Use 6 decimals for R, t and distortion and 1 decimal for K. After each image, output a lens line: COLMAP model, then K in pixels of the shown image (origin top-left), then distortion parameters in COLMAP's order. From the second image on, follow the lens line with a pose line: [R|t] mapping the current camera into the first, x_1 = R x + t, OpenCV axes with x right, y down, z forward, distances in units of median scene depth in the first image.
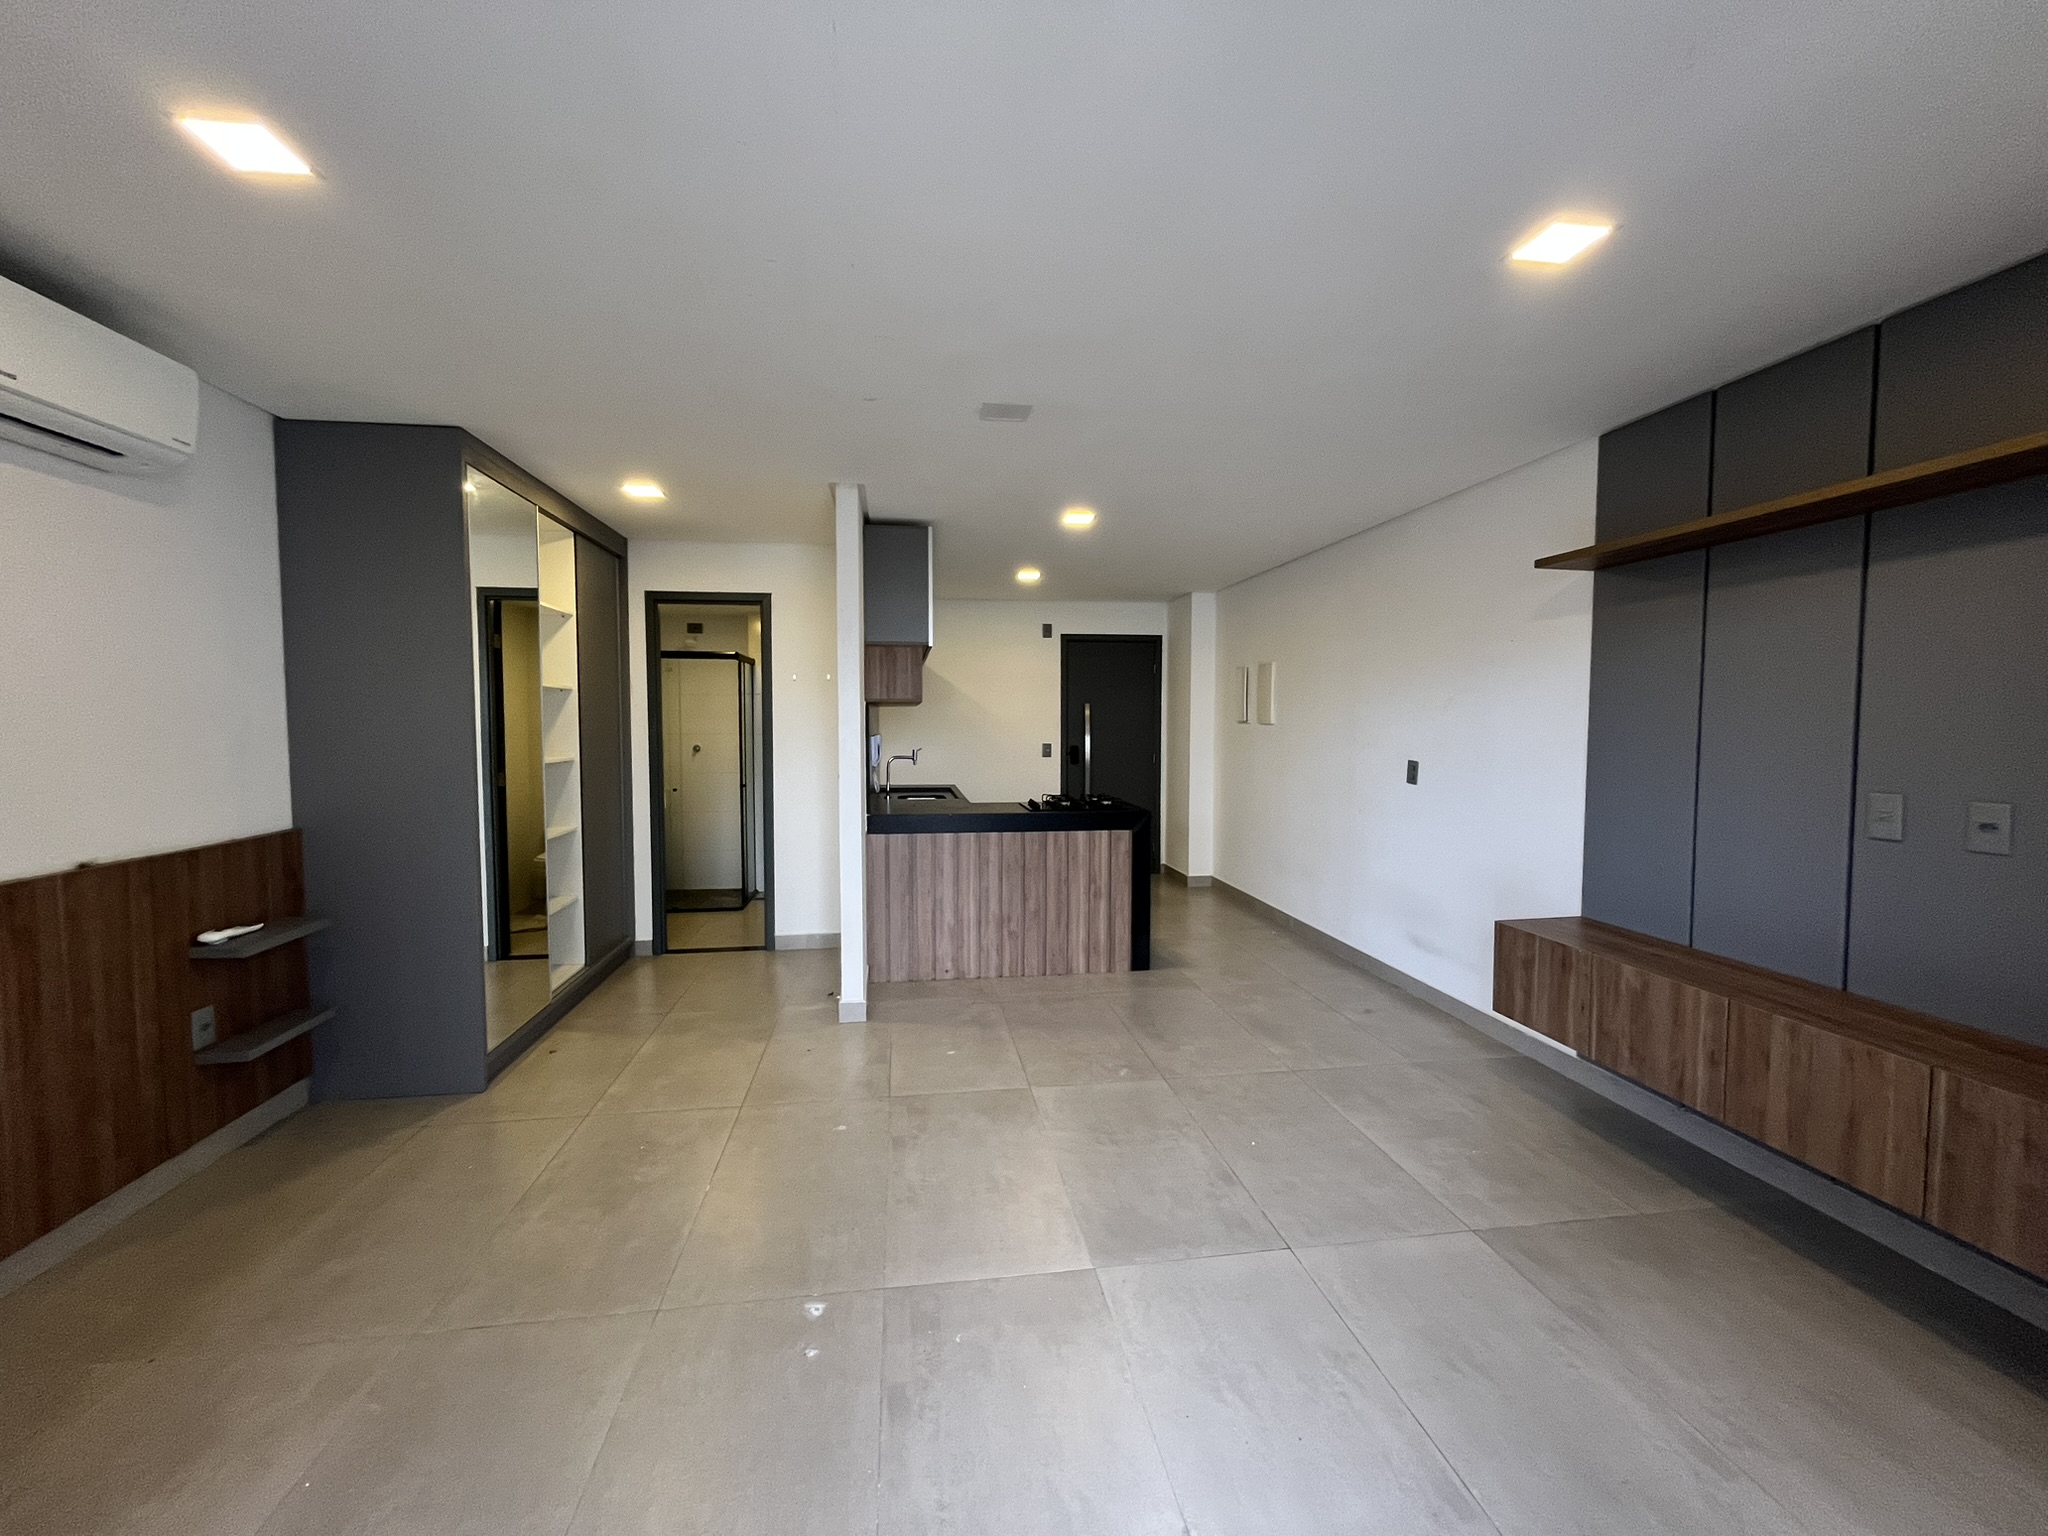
lens RADIAL K [[833.6, 0, 1019.4], [0, 833.6, 765.1], [0, 0, 1]] dist [-0.002050, -0.001010]
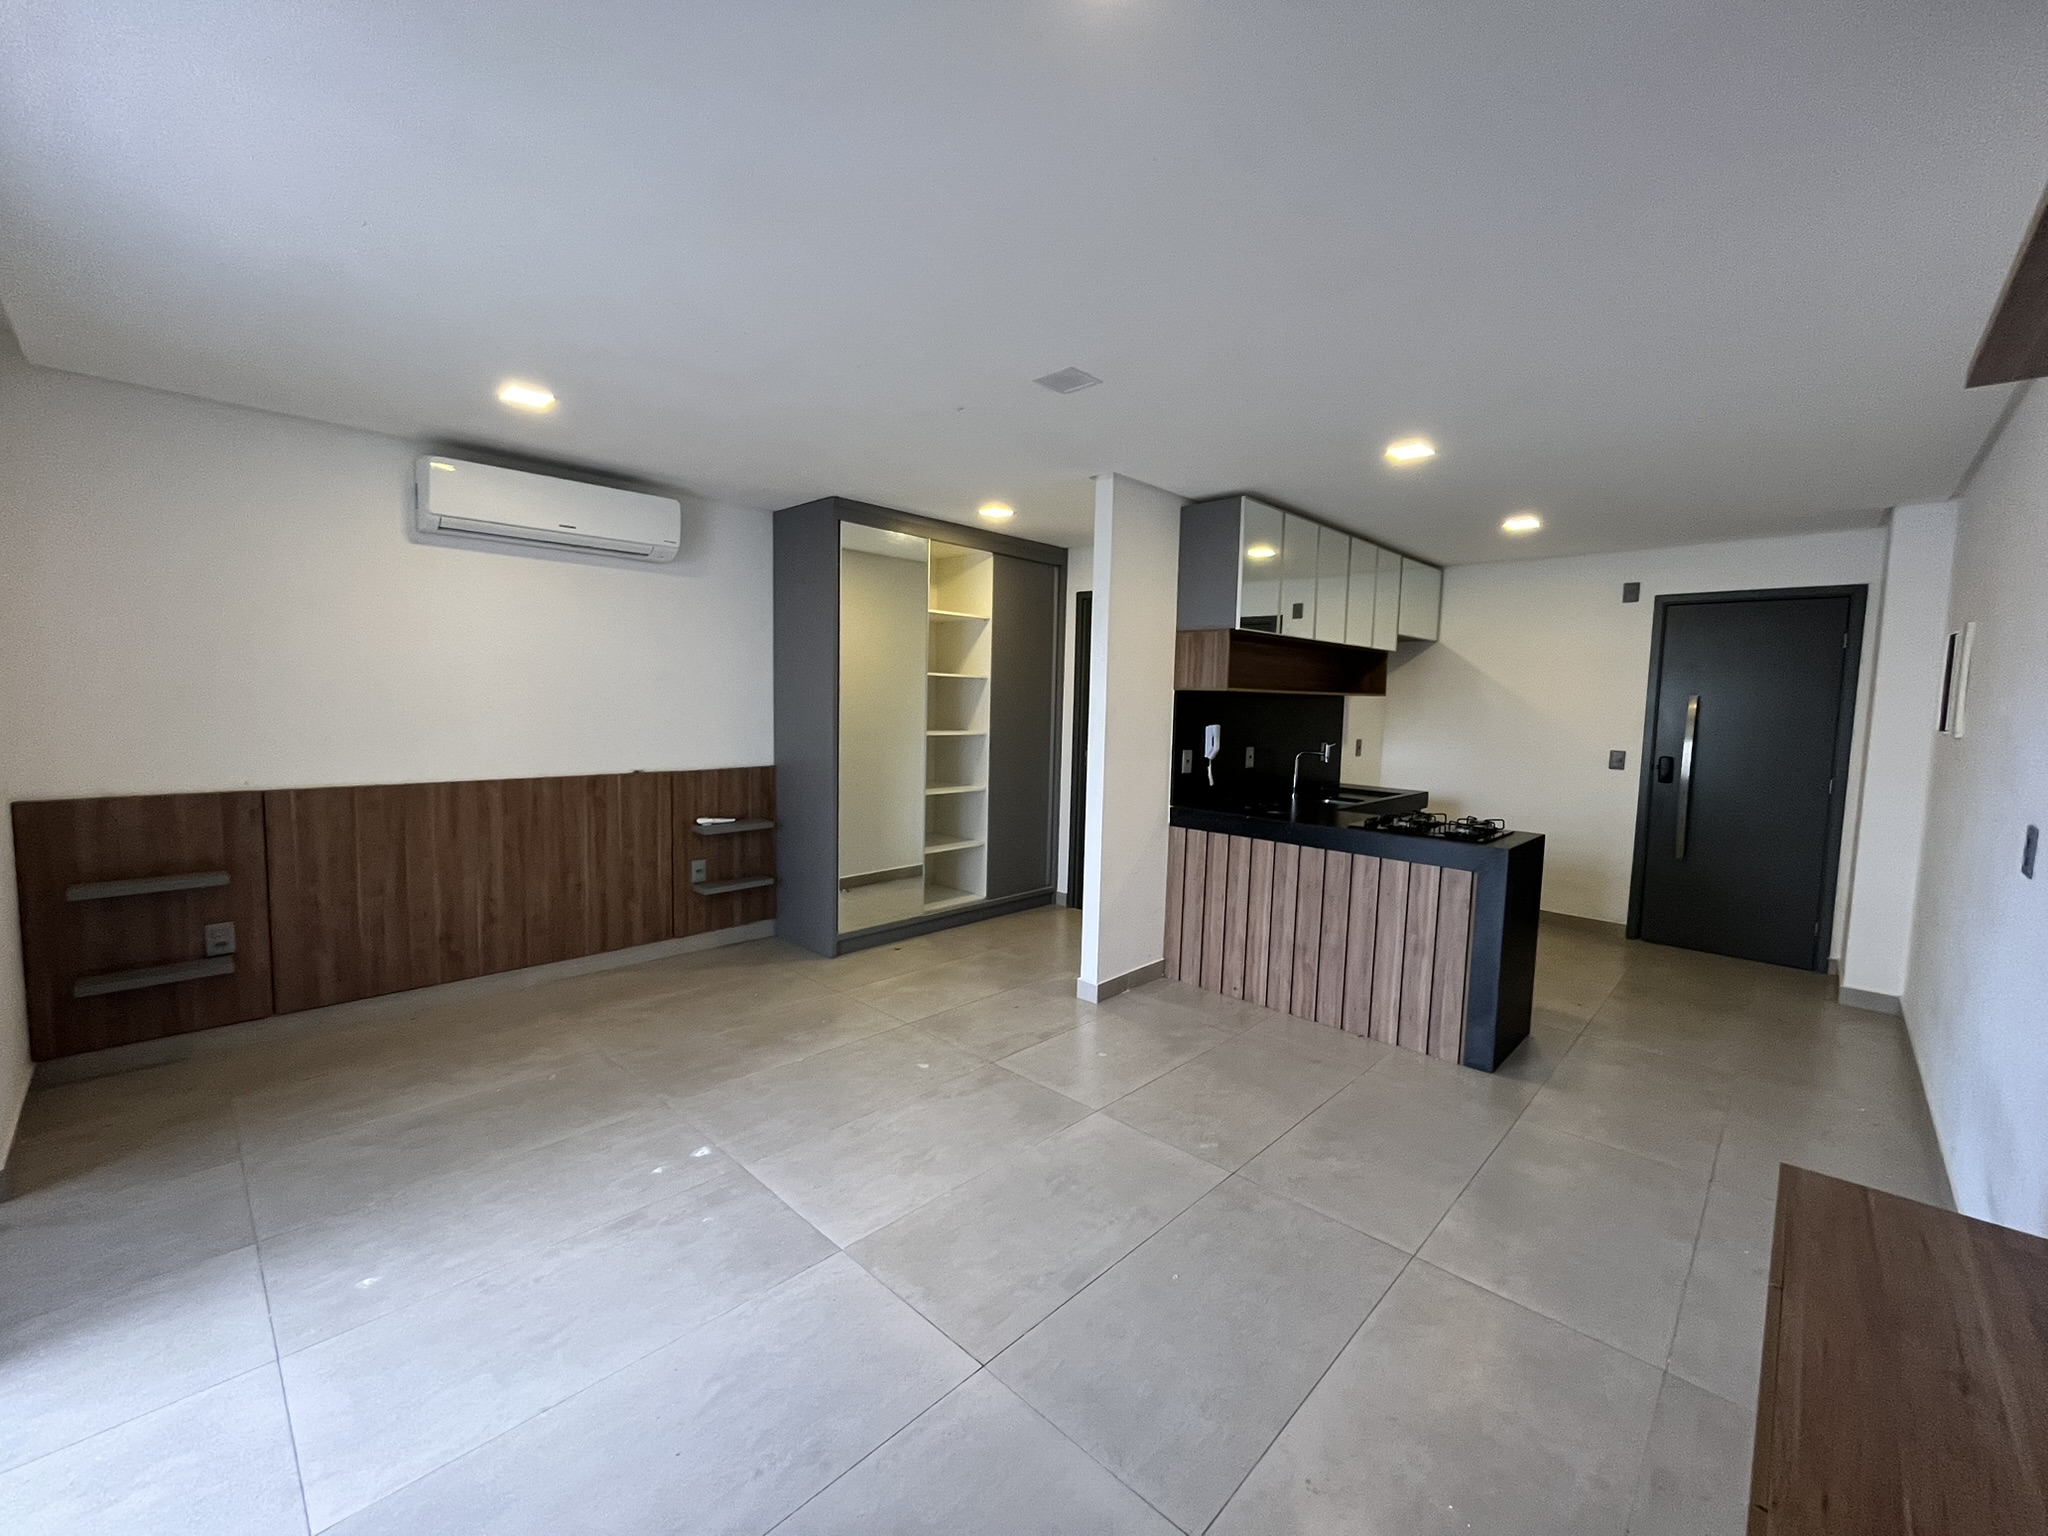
lens RADIAL K [[833.6, 0, 1019.4], [0, 833.6, 765.1], [0, 0, 1]] dist [-0.002050, -0.001010]
pose [[0.612054, 0.081171, -0.786639, 0.575789], [-0.066548, 0.996477, 0.051044, -0.032051], [0.788011, 0.021108, 0.615299, 0.312953]]
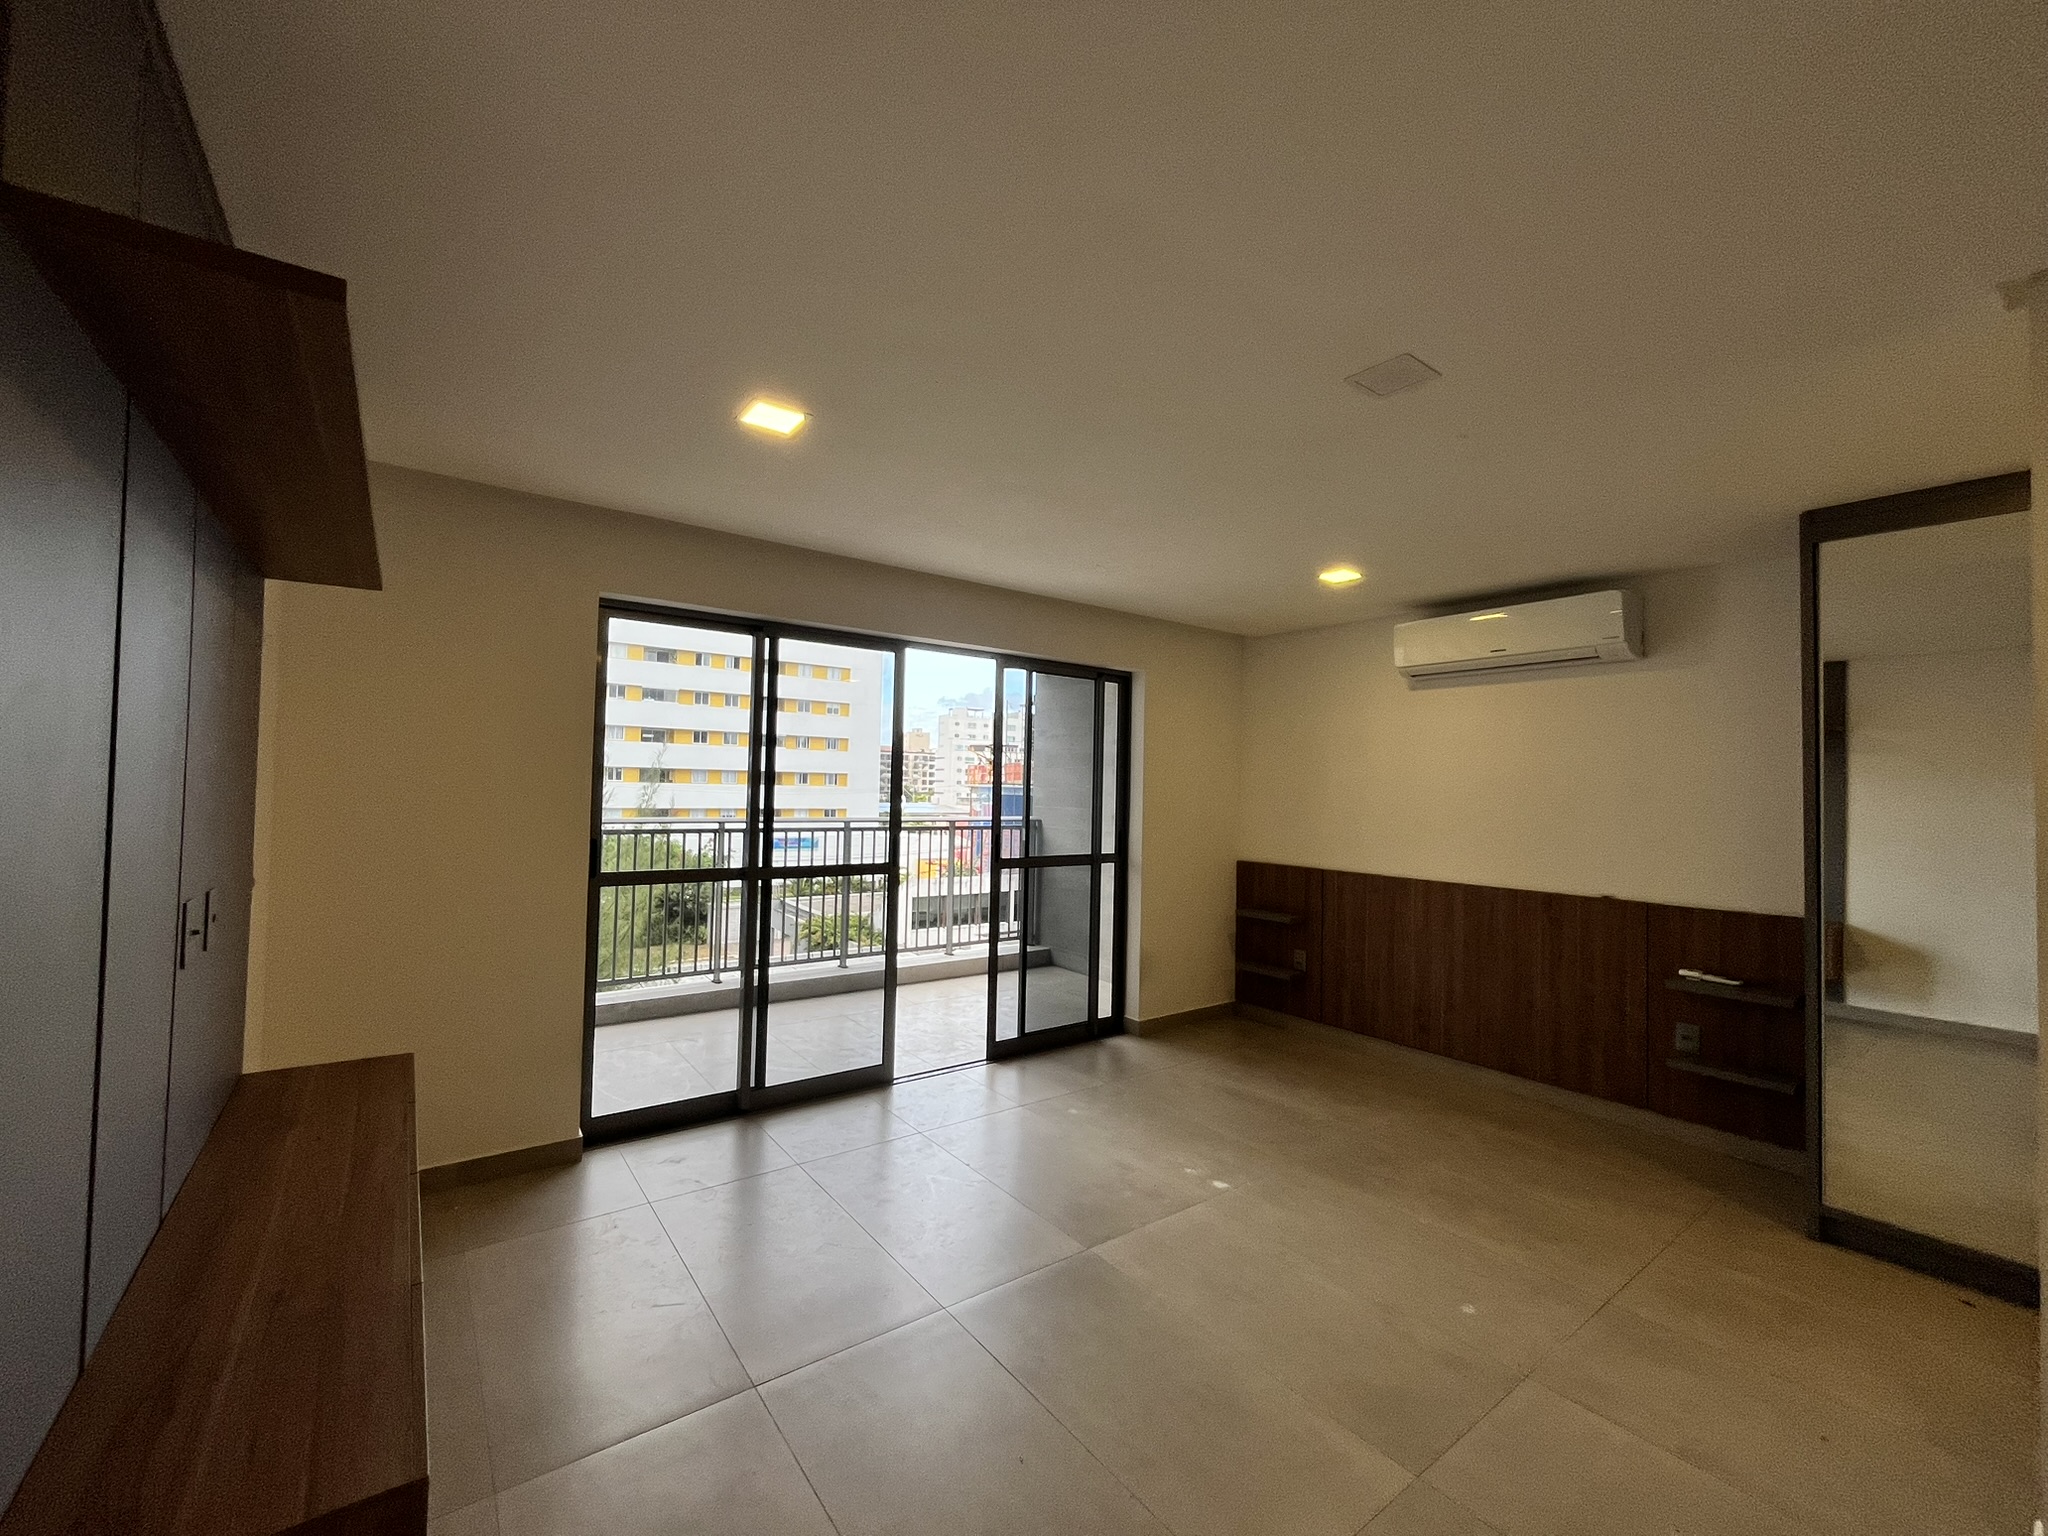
lens RADIAL K [[833.6, 0, 1019.4], [0, 833.6, 765.1], [0, 0, 1]] dist [-0.002050, -0.001010]
pose [[-0.880818, -0.031333, -0.472418, 0.463104], [-0.046115, 0.998741, 0.019739, -0.078702], [0.471204, 0.039172, -0.881154, 1.186137]]
